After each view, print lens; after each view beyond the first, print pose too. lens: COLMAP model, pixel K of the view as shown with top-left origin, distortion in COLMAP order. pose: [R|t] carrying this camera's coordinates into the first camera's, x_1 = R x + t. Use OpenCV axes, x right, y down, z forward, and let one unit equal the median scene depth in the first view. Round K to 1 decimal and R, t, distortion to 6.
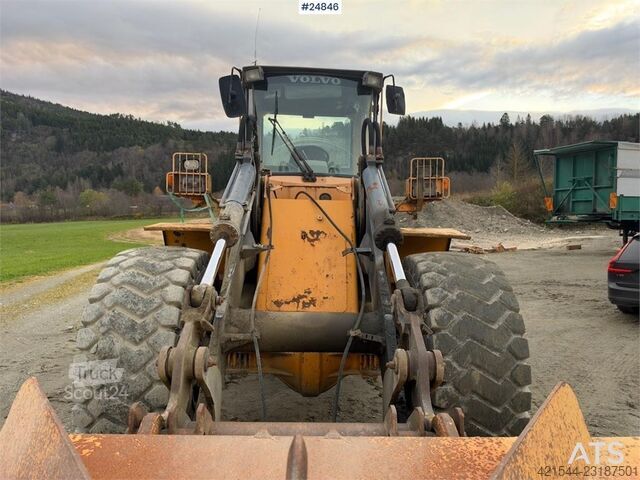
lens RADIAL K [[464.0, 0, 320.0], [0, 464.0, 240.0], [0, 0, 1]] dist [0.050386, -0.096591]
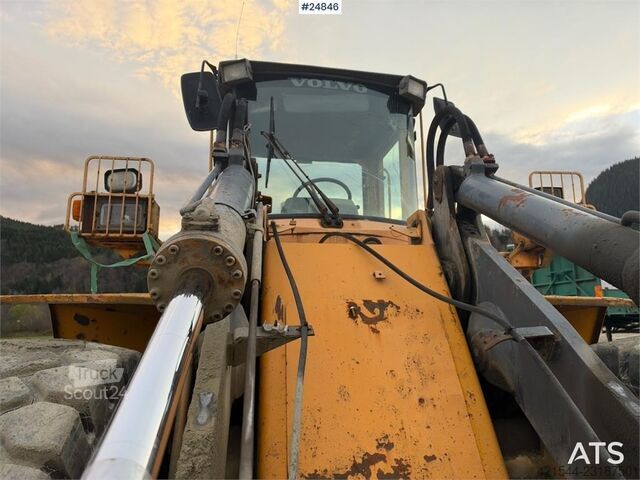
lens RADIAL K [[457.4, 0, 324.2], [0, 457.4, 229.7], [0, 0, 1]] dist [0.060028, -0.087498]
pose [[0.993148, -0.000779, 0.116862, -0.043574], [0.030385, 0.967308, -0.251777, 0.009882], [-0.112845, 0.253603, 0.960704, 0.192503]]
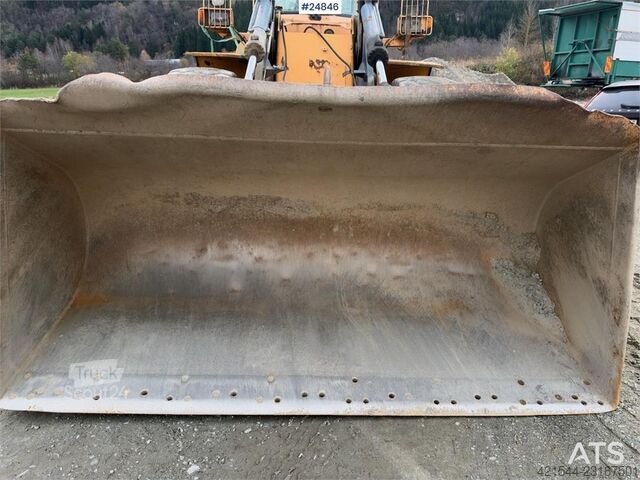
lens RADIAL K [[471.9, 0, 320.0], [0, 471.9, 240.0], [0, 0, 1]] dist [-0.008306, -0.003052]
pose [[0.999842, 0.015022, 0.009451, -0.006257], [-0.016959, 0.965685, 0.259160, 0.042864], [-0.005233, -0.259280, 0.965788, -0.121401]]
